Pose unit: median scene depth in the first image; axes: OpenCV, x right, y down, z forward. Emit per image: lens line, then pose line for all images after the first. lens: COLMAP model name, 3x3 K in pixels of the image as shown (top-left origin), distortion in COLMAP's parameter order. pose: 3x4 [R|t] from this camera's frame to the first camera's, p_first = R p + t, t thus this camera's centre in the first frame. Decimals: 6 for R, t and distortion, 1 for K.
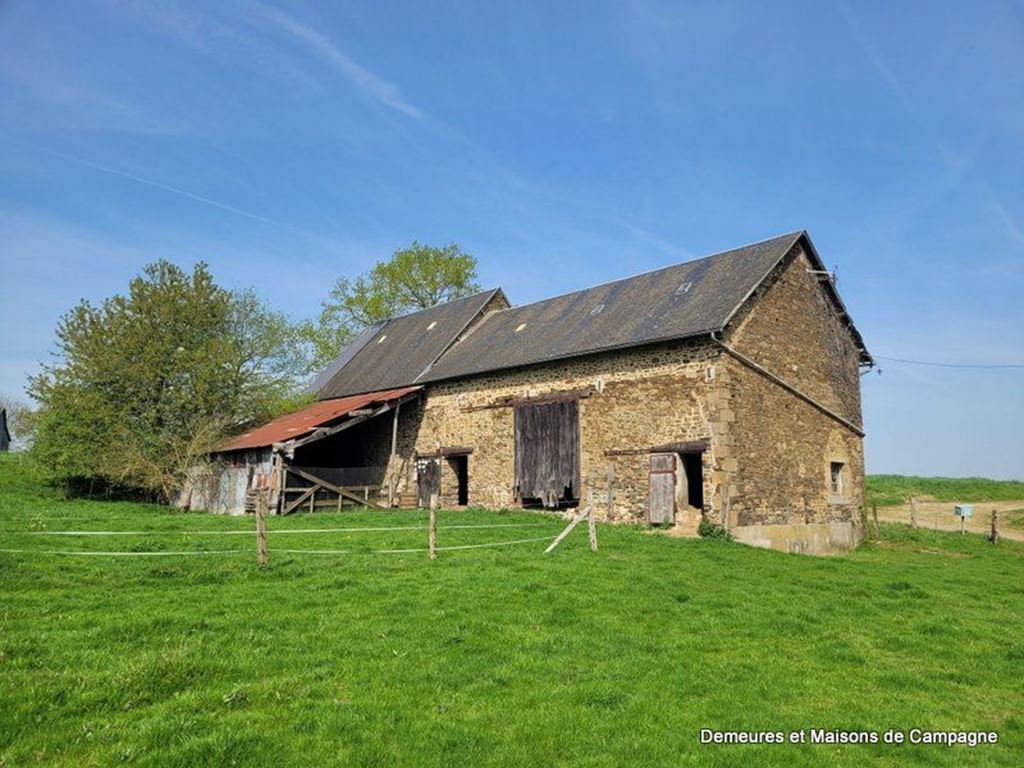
lens RADIAL K [[717.3, 0, 545.6], [0, 717.3, 397.9], [0, 0, 1]] dist [0.023954, 0.001114]
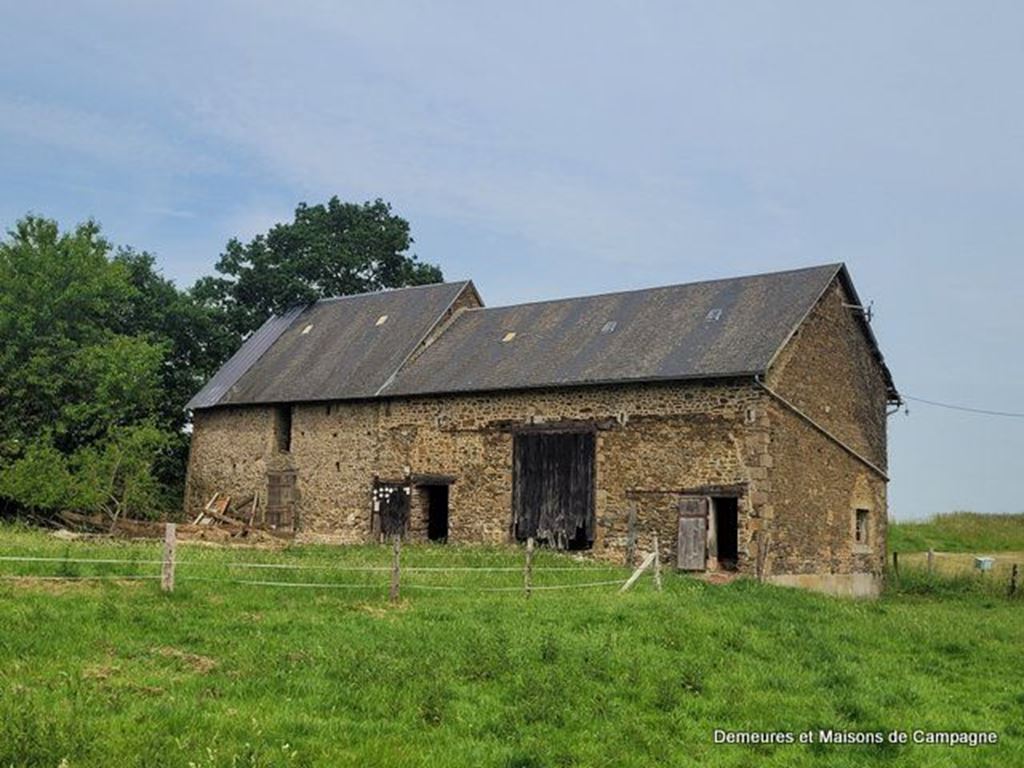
lens RADIAL K [[1101.7, 0, 507.7], [0, 1101.7, 382.9], [0, 0, 1]] dist [0.020097, 0.000000]
pose [[0.990302, 0.046373, 0.130965, -0.251544], [-0.047673, 0.998840, 0.006808, -0.063511], [-0.130497, -0.012985, 0.991364, -0.368738]]
